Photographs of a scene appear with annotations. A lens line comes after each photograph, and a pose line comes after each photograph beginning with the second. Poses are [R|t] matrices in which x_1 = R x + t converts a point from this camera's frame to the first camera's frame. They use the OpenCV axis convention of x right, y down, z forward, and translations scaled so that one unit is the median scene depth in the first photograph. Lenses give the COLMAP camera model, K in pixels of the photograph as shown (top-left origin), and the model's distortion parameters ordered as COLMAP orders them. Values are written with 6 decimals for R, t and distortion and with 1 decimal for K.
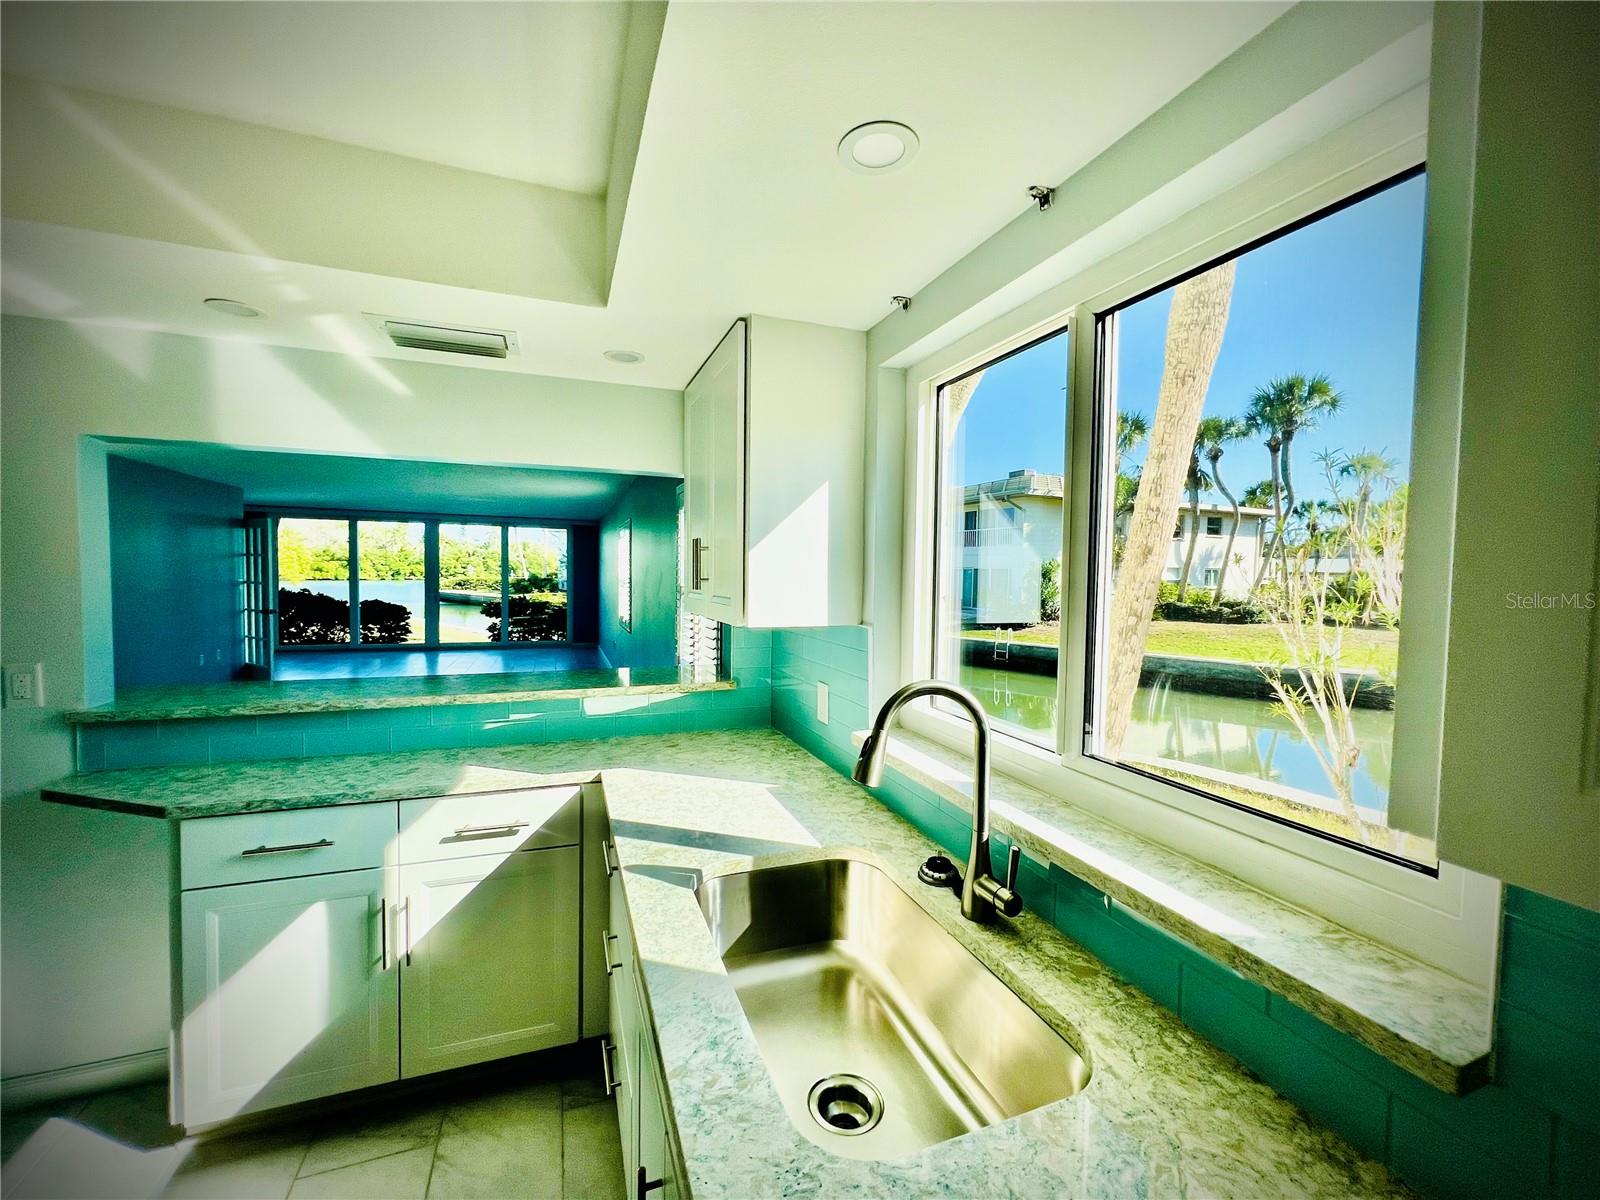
lens RADIAL K [[643.1, 0, 800.0], [0, 643.1, 600.0], [0, 0, 1]] dist [-0.000003, 0.000026]
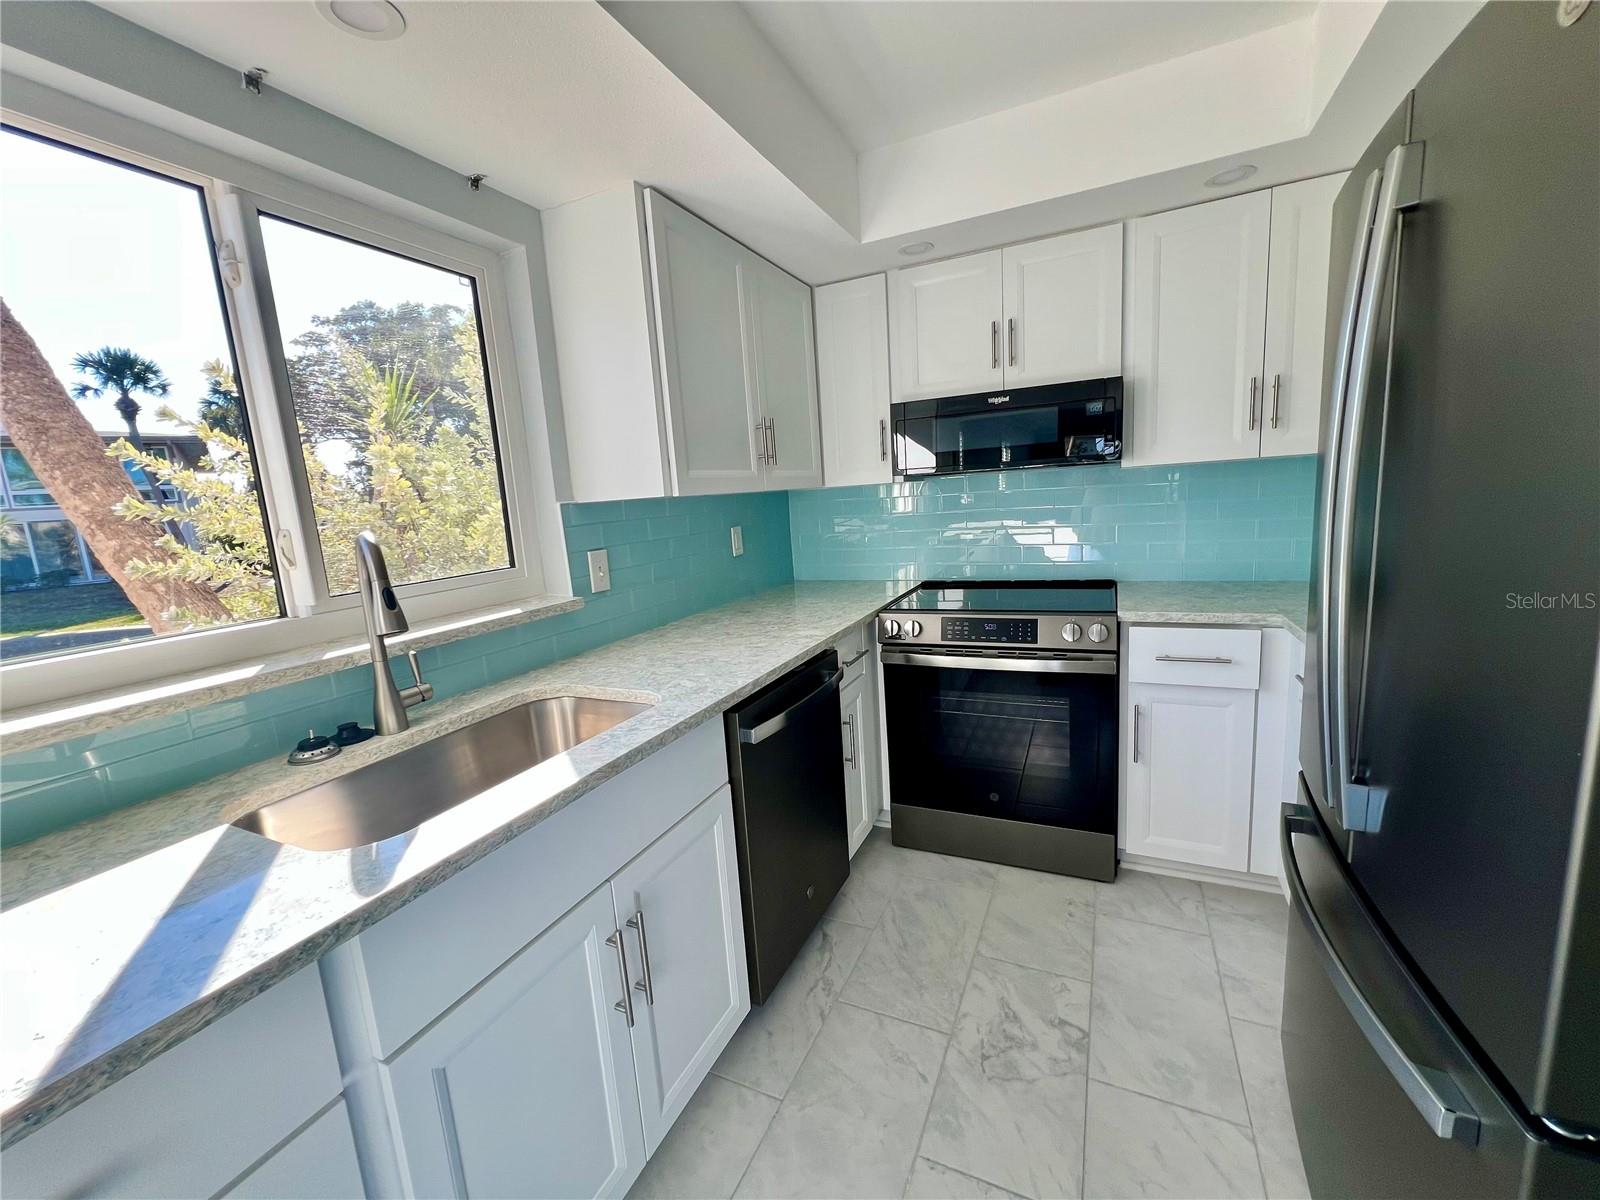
lens RADIAL K [[643.1, 0, 800.0], [0, 643.1, 600.0], [0, 0, 1]] dist [-0.000003, 0.000026]
pose [[-0.692306, -0.089905, 0.715982, -0.945055], [0.081224, 0.976194, 0.201117, 0.066257], [-0.717019, 0.197389, -0.668522, 1.065947]]
